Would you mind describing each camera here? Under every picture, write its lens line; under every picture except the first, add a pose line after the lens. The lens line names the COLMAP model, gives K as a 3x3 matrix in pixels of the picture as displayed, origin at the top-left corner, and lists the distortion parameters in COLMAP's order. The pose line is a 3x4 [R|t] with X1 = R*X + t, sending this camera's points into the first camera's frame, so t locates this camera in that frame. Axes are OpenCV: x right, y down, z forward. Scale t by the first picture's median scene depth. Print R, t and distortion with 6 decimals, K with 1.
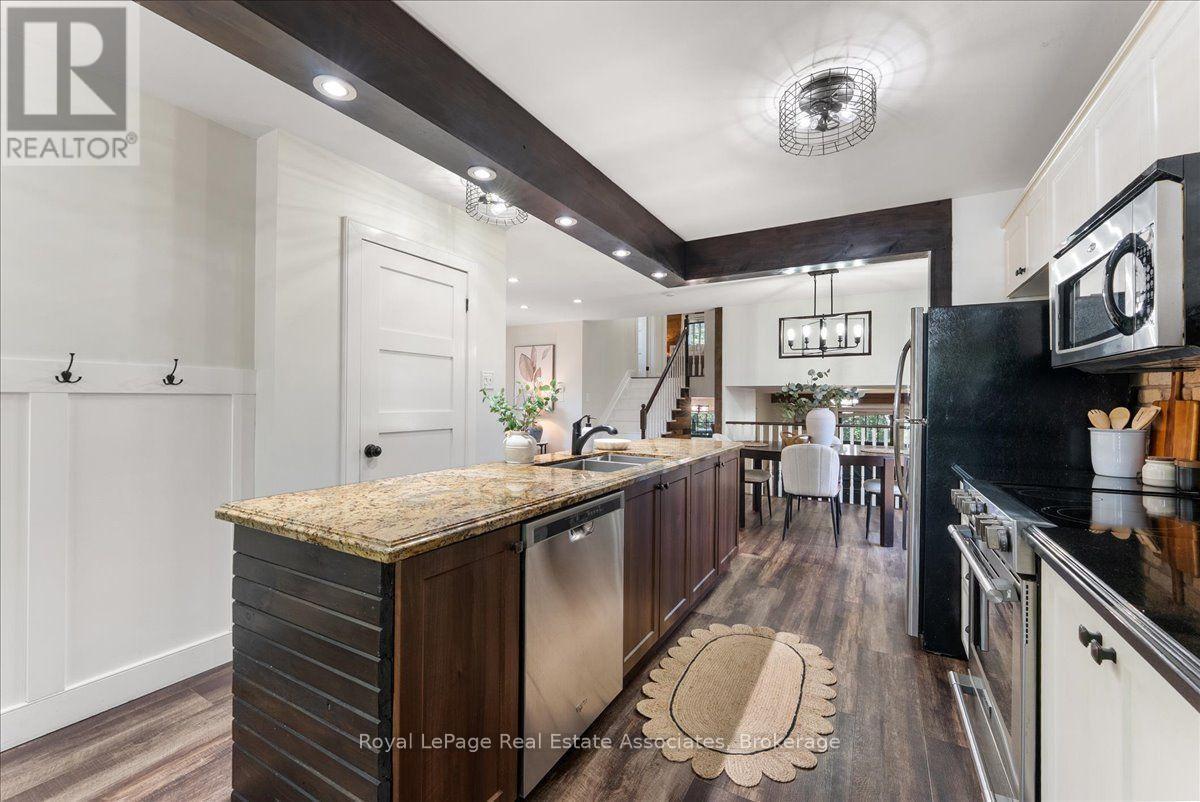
lens RADIAL K [[486.4, 0, 606.7], [0, 486.4, 401.3], [0, 0, 1]] dist [-0.002302, -0.000071]
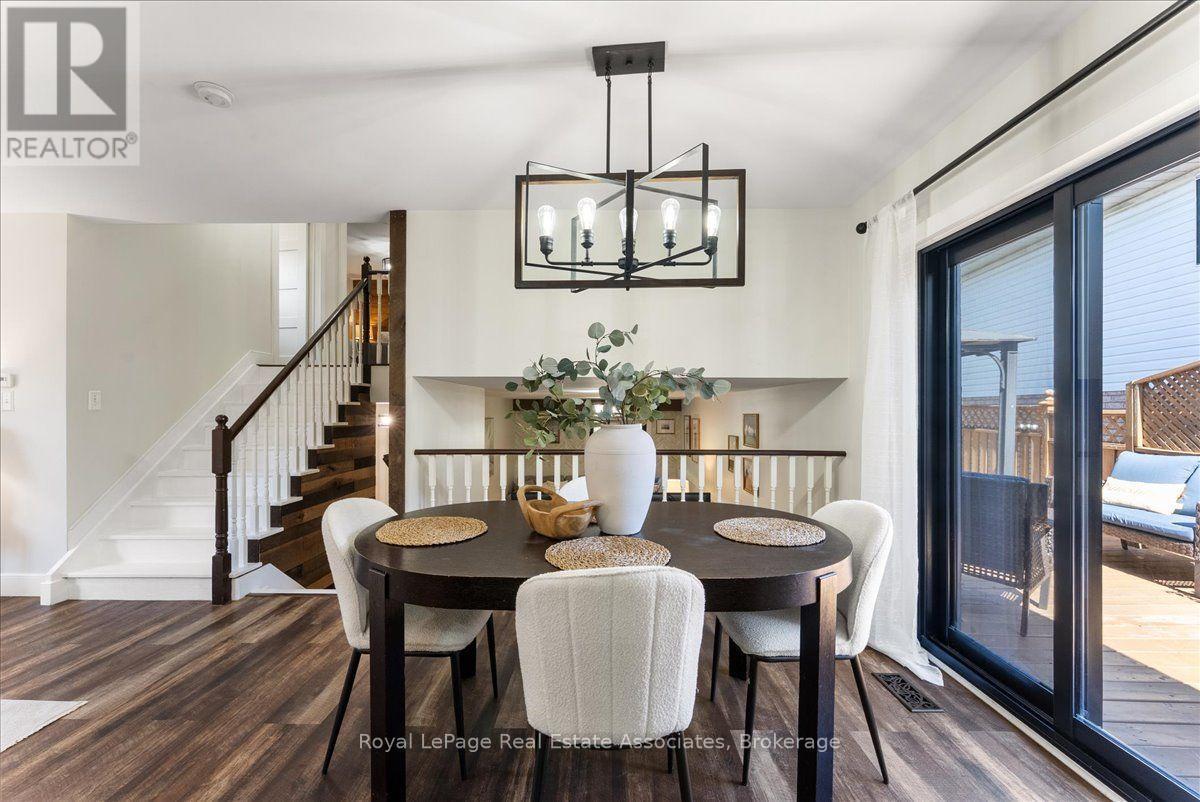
lens RADIAL K [[484.5, 0, 600.0], [0, 484.5, 401.0], [0, 0, 1]] dist [0.005203, -0.000014]
pose [[0.880287, 0.003768, 0.474426, 0.253506], [0.004184, 0.999868, -0.015704, 0.001921], [-0.474423, 0.015809, 0.880155, 0.693440]]
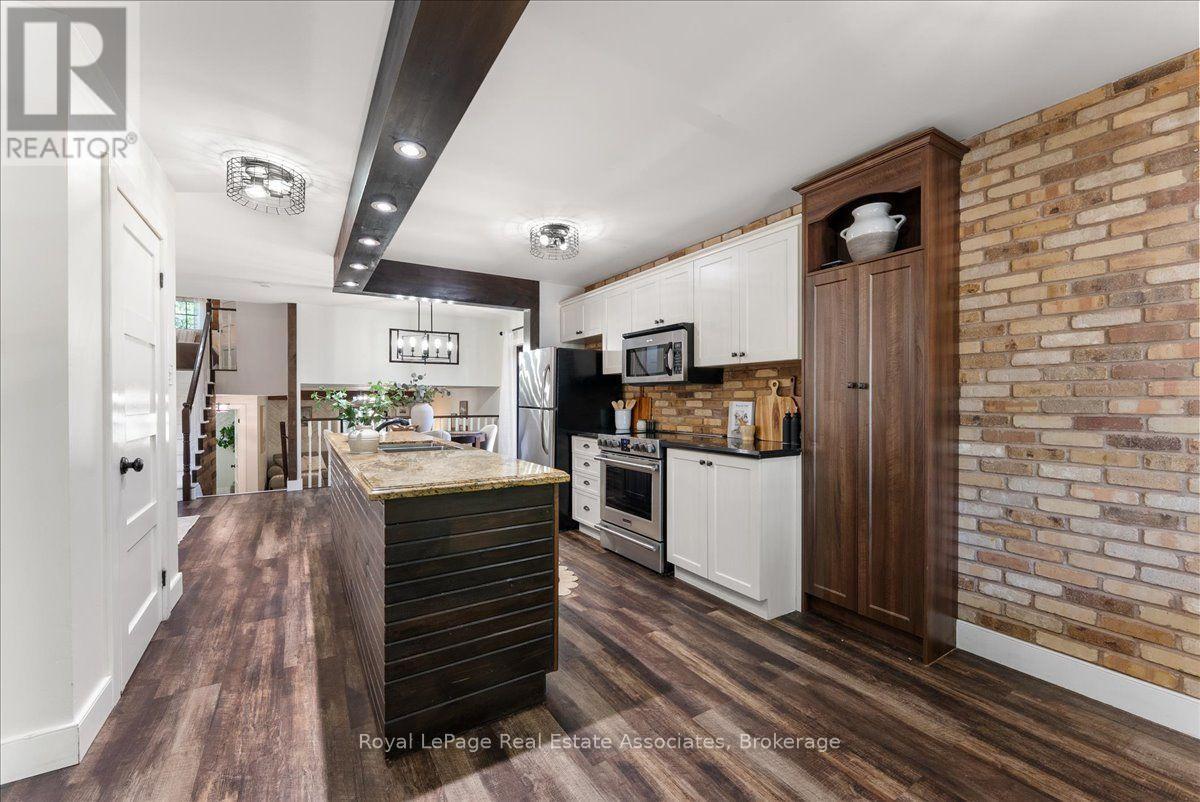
lens RADIAL K [[470.3, 0, 601.1], [0, 470.3, 399.3], [0, 0, 1]] dist [-0.001190, -0.000080]
pose [[0.479097, -0.006593, 0.877737, -0.430752], [0.003822, 0.999978, 0.005424, -0.001840], [-0.877754, 0.000756, 0.479112, -0.005113]]
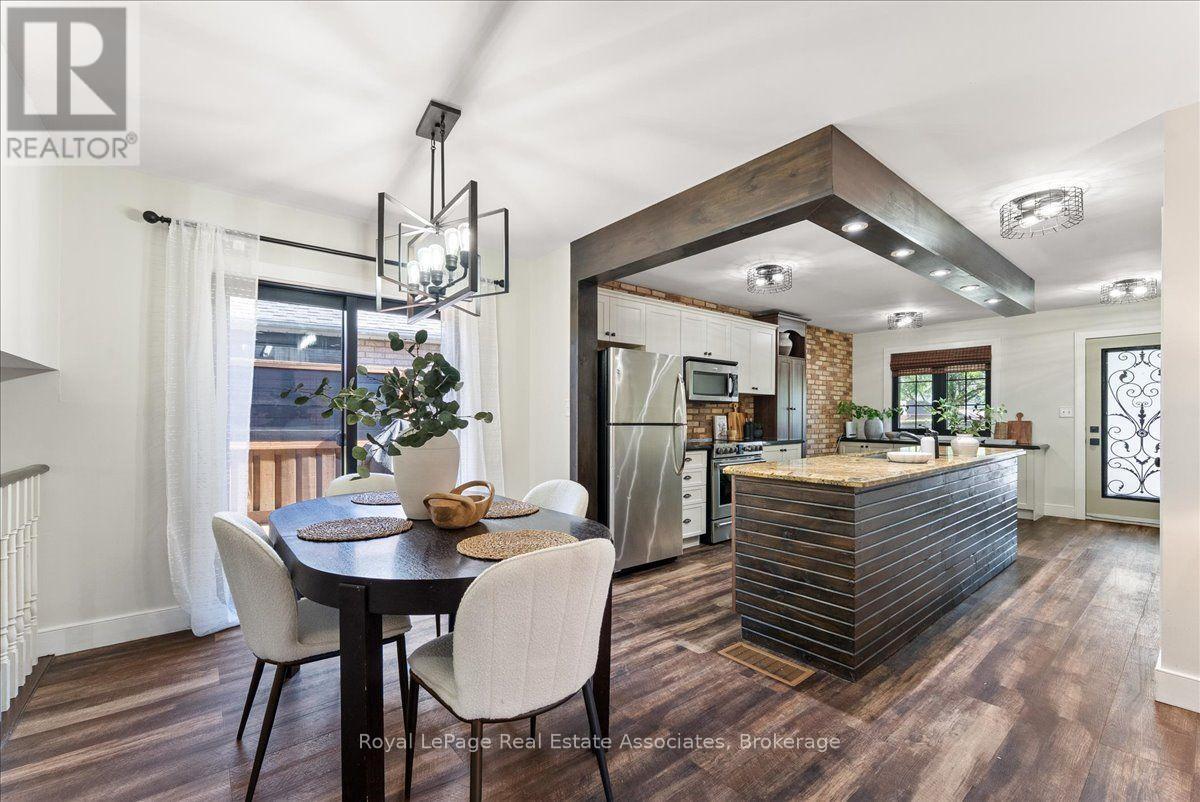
lens RADIAL K [[487.2, 0, 579.3], [0, 487.2, 415.8], [0, 0, 1]] dist [0.000792, -0.000104]
pose [[-0.913450, -0.009770, 0.406833, 0.143553], [-0.008666, 0.999952, 0.004557, 0.004145], [-0.406858, 0.000637, -0.913491, 1.387841]]
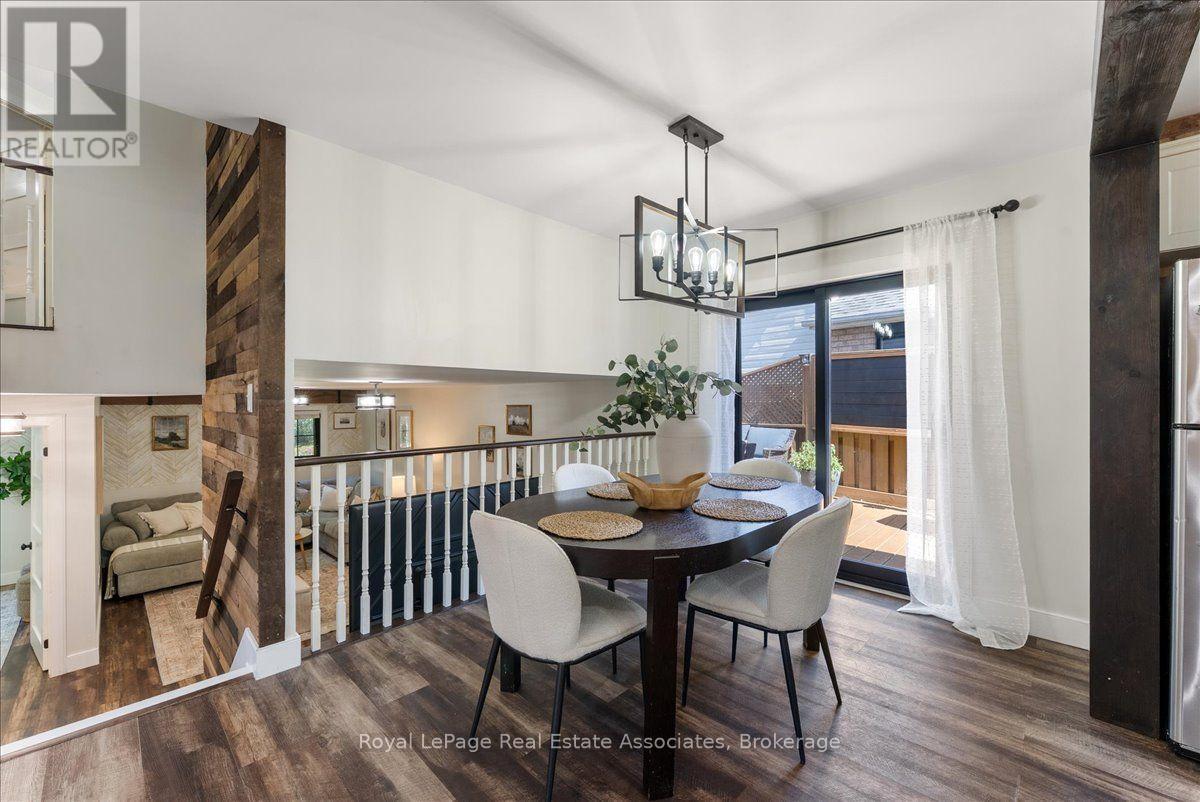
lens RADIAL K [[476.4, 0, 602.0], [0, 476.4, 392.0], [0, 0, 1]] dist [-0.006208, 0.000267]
pose [[0.261005, 0.006437, 0.965316, -0.037712], [0.008027, 0.999929, -0.008838, -0.005302], [-0.965304, 0.010056, 0.260935, 0.980673]]
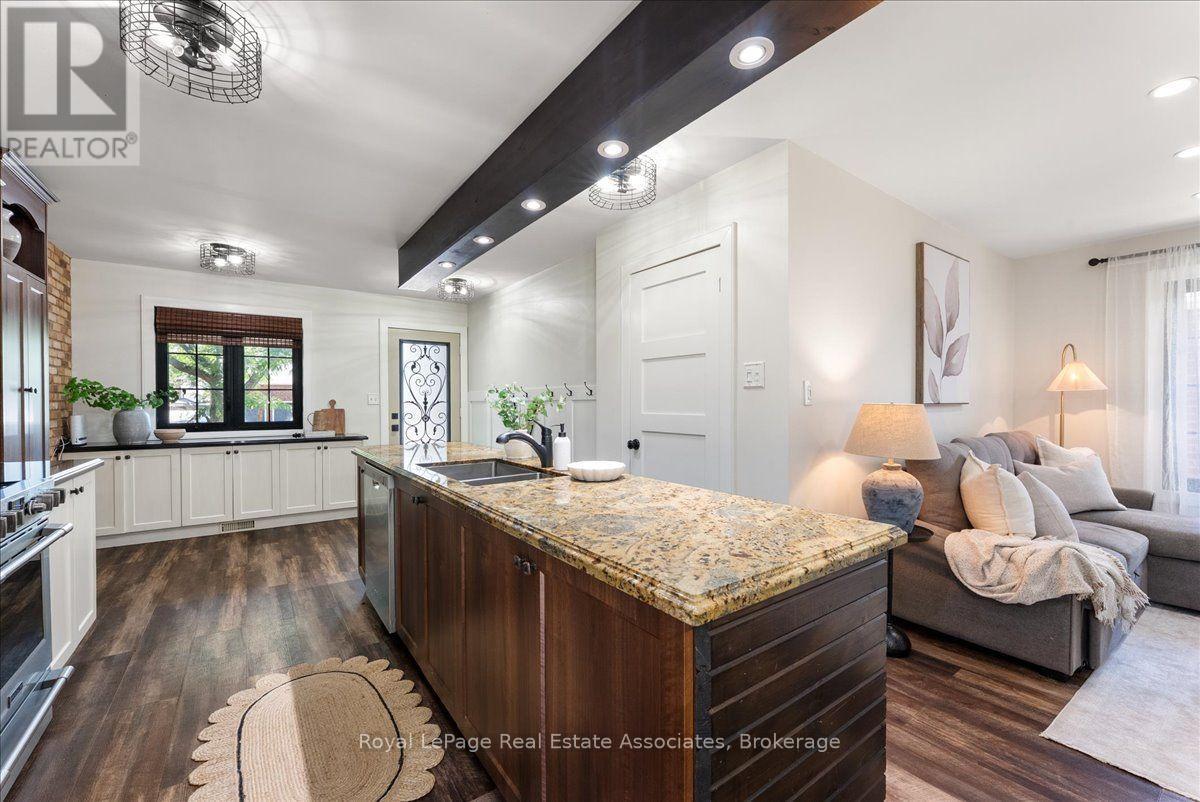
lens RADIAL K [[500.7, 0, 606.3], [0, 500.7, 405.3], [0, 0, 1]] dist [-0.000326, 0.000188]
pose [[-0.427415, 0.000110, -0.904056, 0.386191], [-0.002730, 0.999995, 0.001412, 0.001106], [0.904052, 0.003072, -0.427412, 0.828049]]
